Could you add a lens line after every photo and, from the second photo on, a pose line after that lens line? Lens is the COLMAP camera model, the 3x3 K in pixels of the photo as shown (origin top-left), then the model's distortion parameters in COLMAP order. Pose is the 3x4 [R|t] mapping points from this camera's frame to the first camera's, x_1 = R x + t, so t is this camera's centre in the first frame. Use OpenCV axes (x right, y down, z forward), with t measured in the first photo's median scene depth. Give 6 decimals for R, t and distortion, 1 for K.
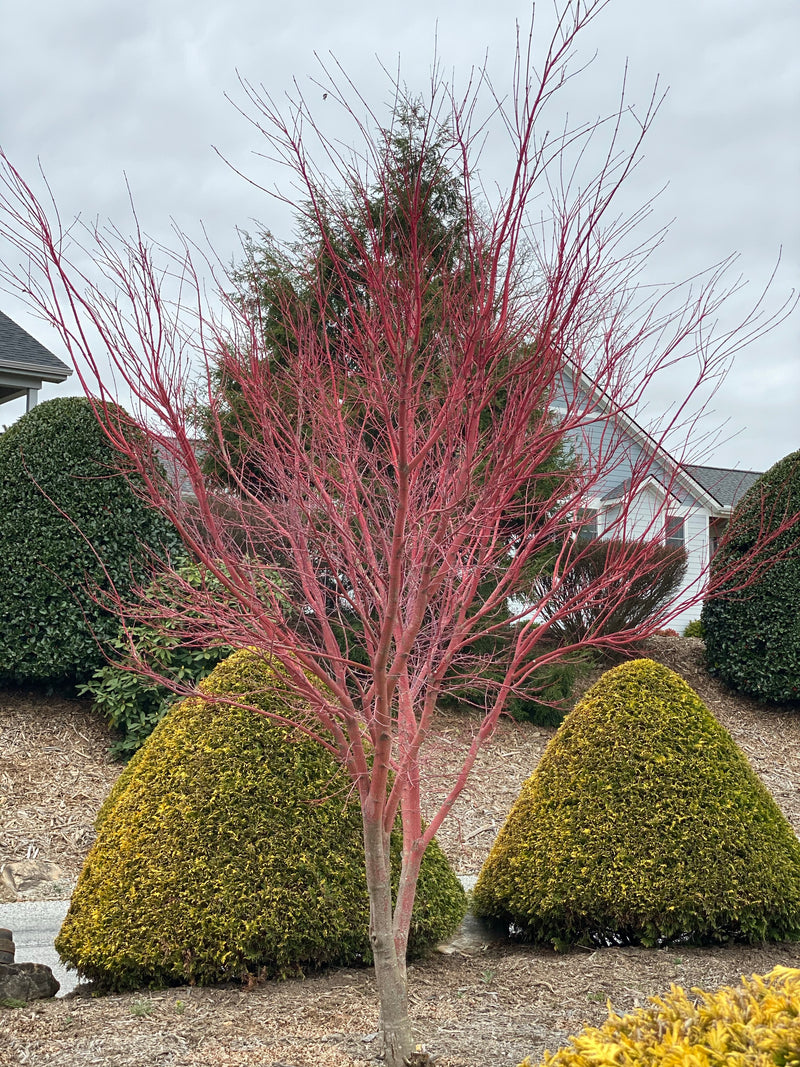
lens RADIAL K [[1624.8, 0, 400.8], [0, 1624.8, 554.9], [0, 0, 1]] dist [0.170152, -0.265795]
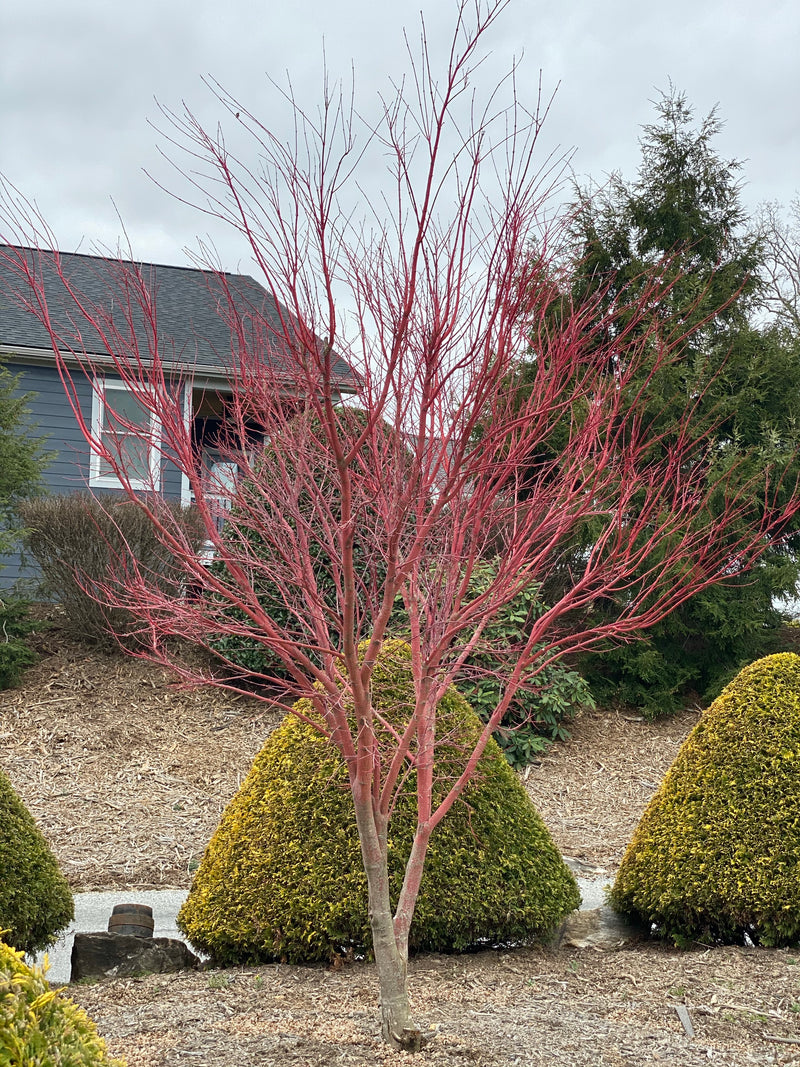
lens RADIAL K [[1628.6, 0, 400.0], [0, 1628.6, 533.5], [0, 0, 1]] dist [0.127331, -0.026009]
pose [[0.975926, -0.018703, -0.217301, 0.156075], [0.015285, 0.999732, -0.017399, 0.006967], [0.217568, 0.013658, 0.975950, -0.007032]]
